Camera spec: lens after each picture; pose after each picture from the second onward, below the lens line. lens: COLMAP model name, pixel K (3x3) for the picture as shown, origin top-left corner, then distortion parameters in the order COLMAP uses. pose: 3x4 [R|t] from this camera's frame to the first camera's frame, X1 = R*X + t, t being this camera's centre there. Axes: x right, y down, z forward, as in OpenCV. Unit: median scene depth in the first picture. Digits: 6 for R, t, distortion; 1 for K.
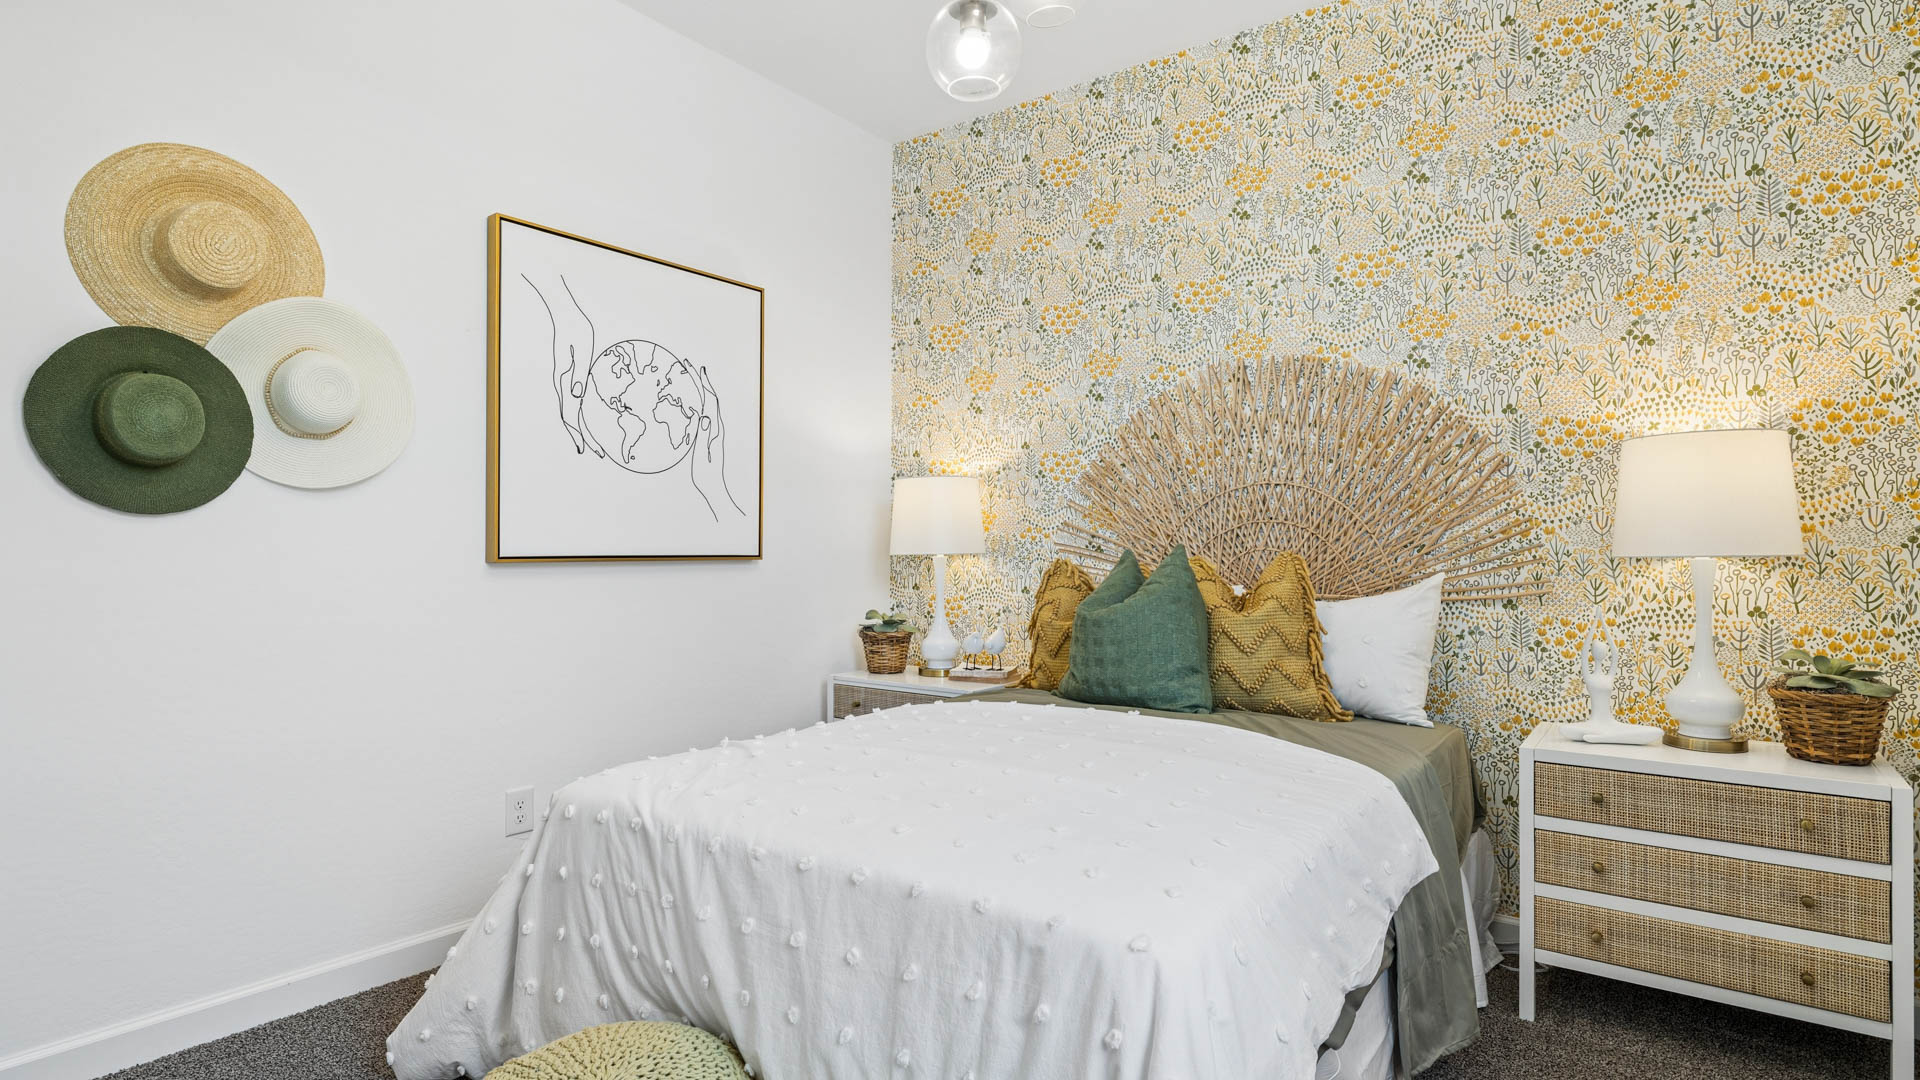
lens RADIAL K [[1027.7, 0, 959.7], [0, 1027.7, 511.4], [0, 0, 1]] dist [-0.042699, -0.000306]
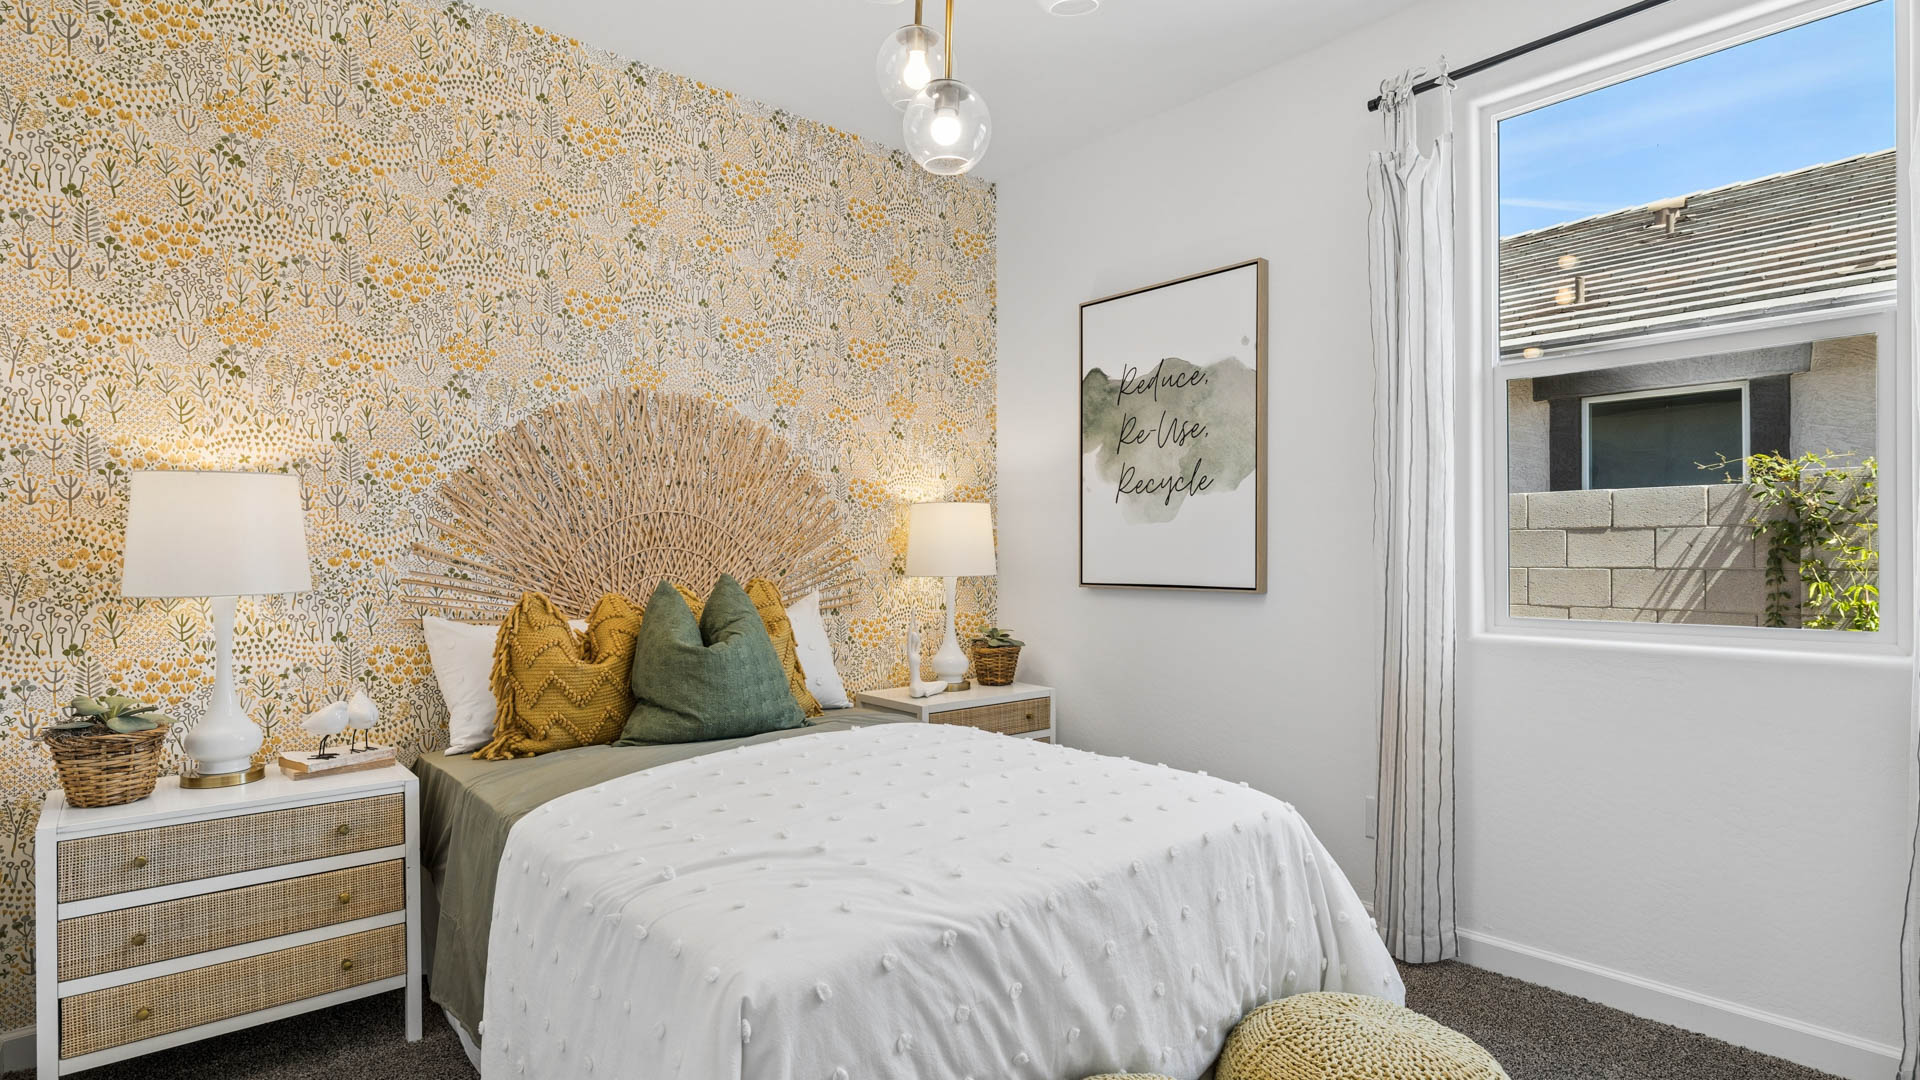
lens RADIAL K [[1005.5, 0, 960.0], [0, 1005.5, 540.0], [0, 0, 1]] dist [-0.020173, -0.000958]
pose [[0.142066, 0.025003, 0.989541, -0.557534], [-0.018258, 0.999577, -0.022636, 0.015853], [-0.989689, -0.014851, 0.142462, 0.462816]]
